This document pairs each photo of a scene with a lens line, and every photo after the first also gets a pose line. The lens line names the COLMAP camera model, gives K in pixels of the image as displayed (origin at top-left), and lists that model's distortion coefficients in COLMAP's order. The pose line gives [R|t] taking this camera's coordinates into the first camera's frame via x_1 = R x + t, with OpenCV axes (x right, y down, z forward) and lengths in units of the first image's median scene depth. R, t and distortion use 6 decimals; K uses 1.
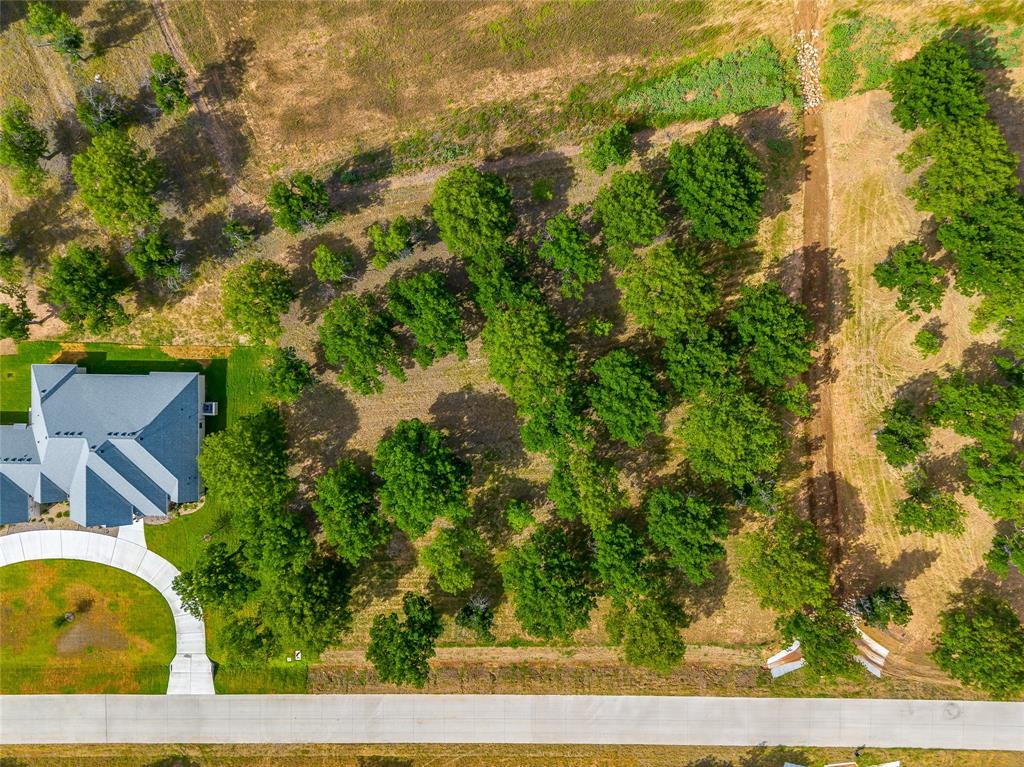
lens RADIAL K [[730.3, 0, 512.0], [0, 730.3, 383.5], [0, 0, 1]] dist [0.053636, -0.043555]
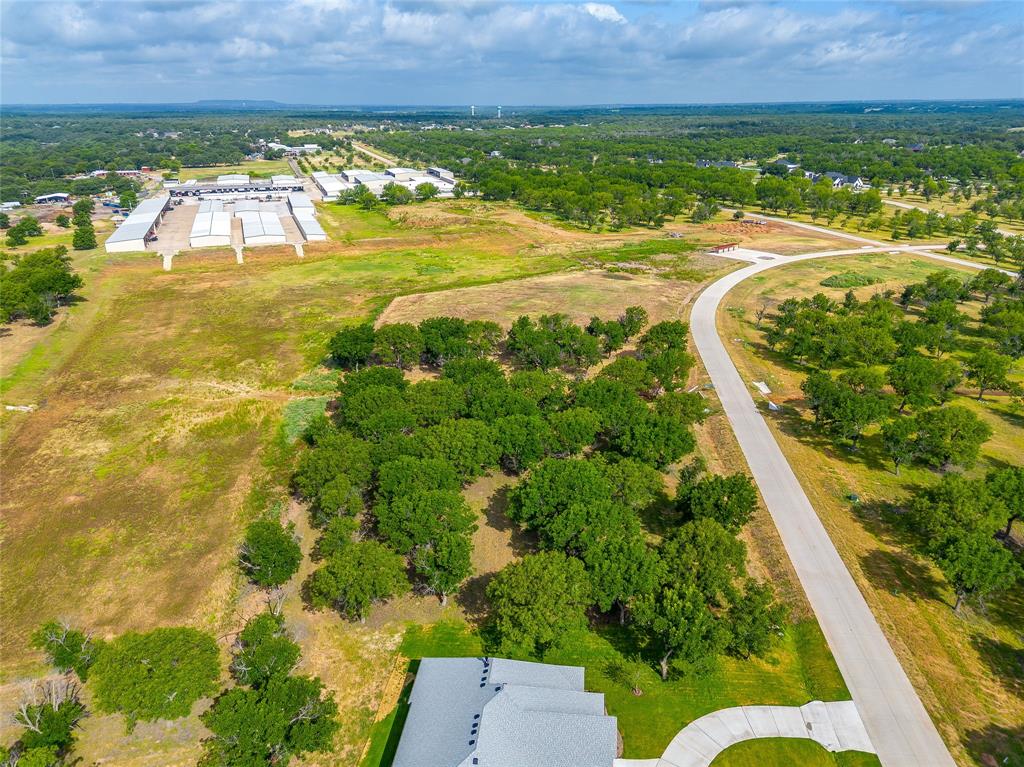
lens RADIAL K [[730.3, 0, 512.0], [0, 730.3, 383.5], [0, 0, 1]] dist [0.053636, -0.043555]
pose [[0.087190, -0.356822, 0.930095, -1.009005], [0.995111, -0.012272, -0.097993, 0.156381], [0.046380, 0.934092, 0.354008, 0.423125]]
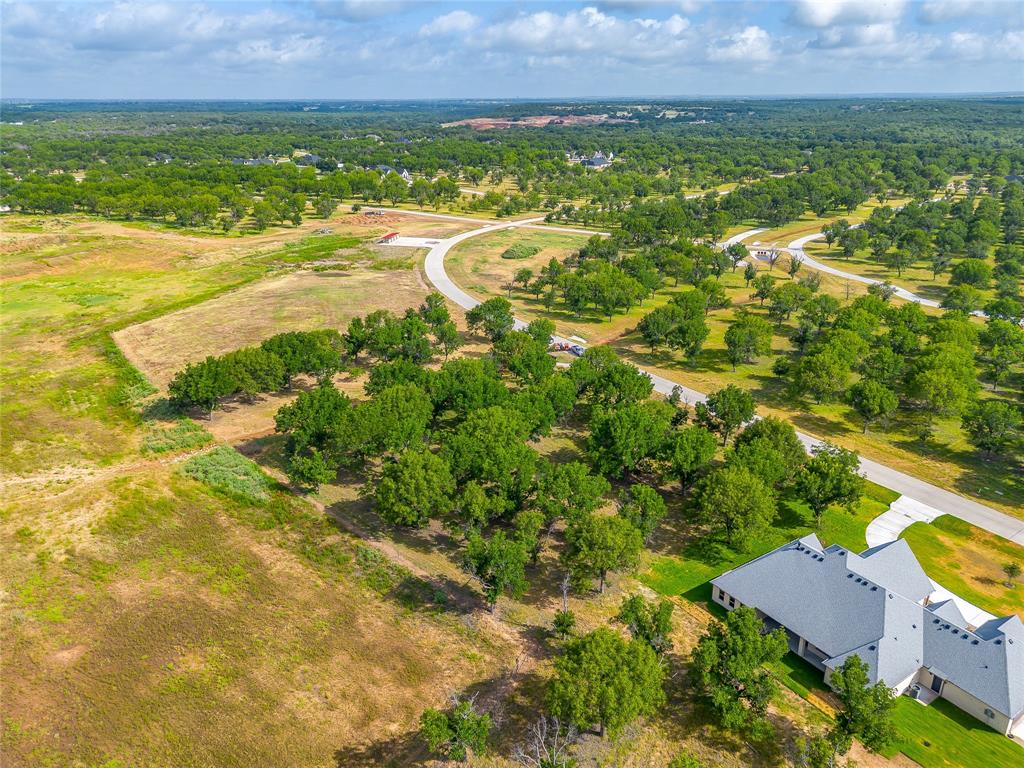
lens RADIAL K [[728.3, 0, 512.0], [0, 728.3, 384.0], [0, 0, 1]] dist [0.098855, -0.095837]
pose [[-0.569176, -0.296987, 0.766705, -0.876604], [0.821495, -0.244442, 0.515165, -0.598195], [0.034418, 0.923064, 0.383104, 0.396266]]
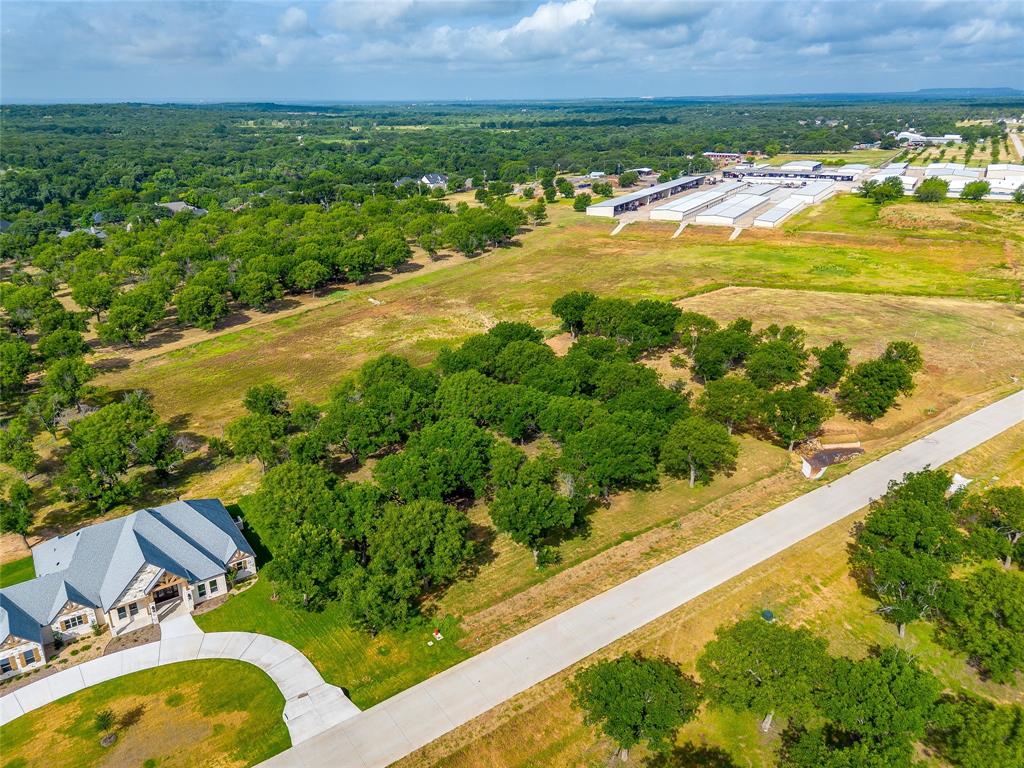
lens RADIAL K [[741.5, 0, 514.1], [0, 741.5, 360.8], [0, 0, 1]] dist [0.052652, -0.041453]
pose [[0.809816, -0.201360, 0.551046, -0.603985], [0.585871, 0.228130, -0.777632, 0.968368], [0.030873, 0.952581, 0.302715, 0.484310]]
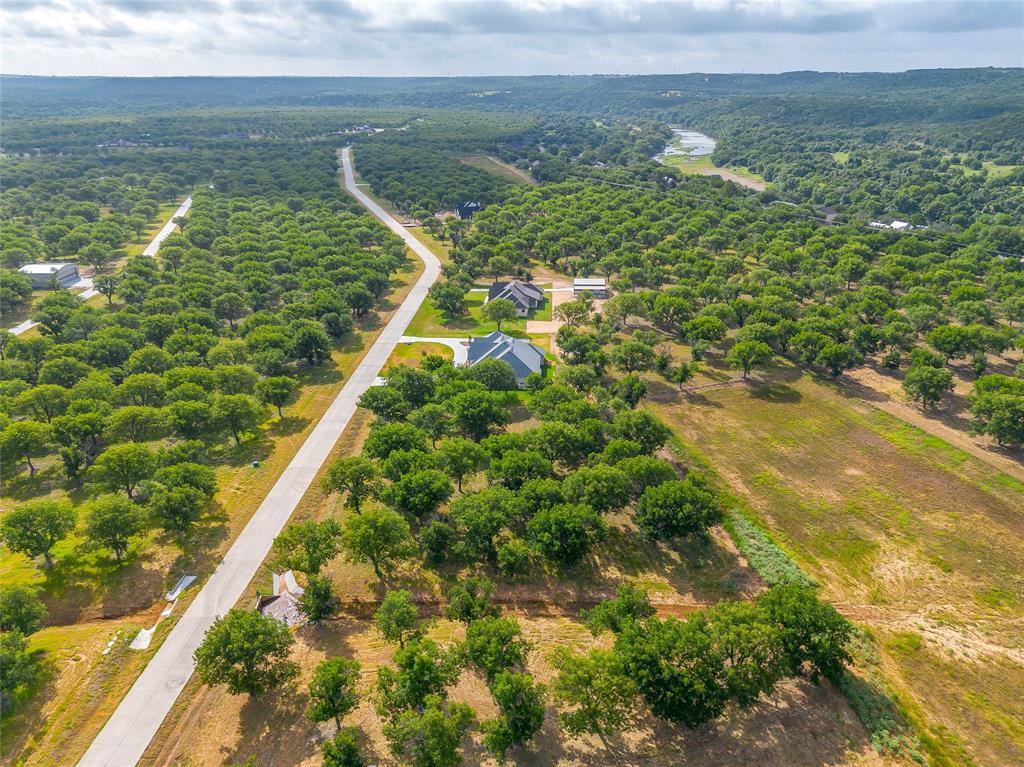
lens RADIAL K [[738.1, 0, 512.0], [0, 738.1, 383.5], [0, 0, 1]] dist [0.048418, -0.039996]
pose [[-0.044494, 0.379576, -0.924090, 1.312580], [-0.998408, -0.049006, 0.027943, 0.004047], [-0.034679, 0.923862, 0.381152, 0.265580]]
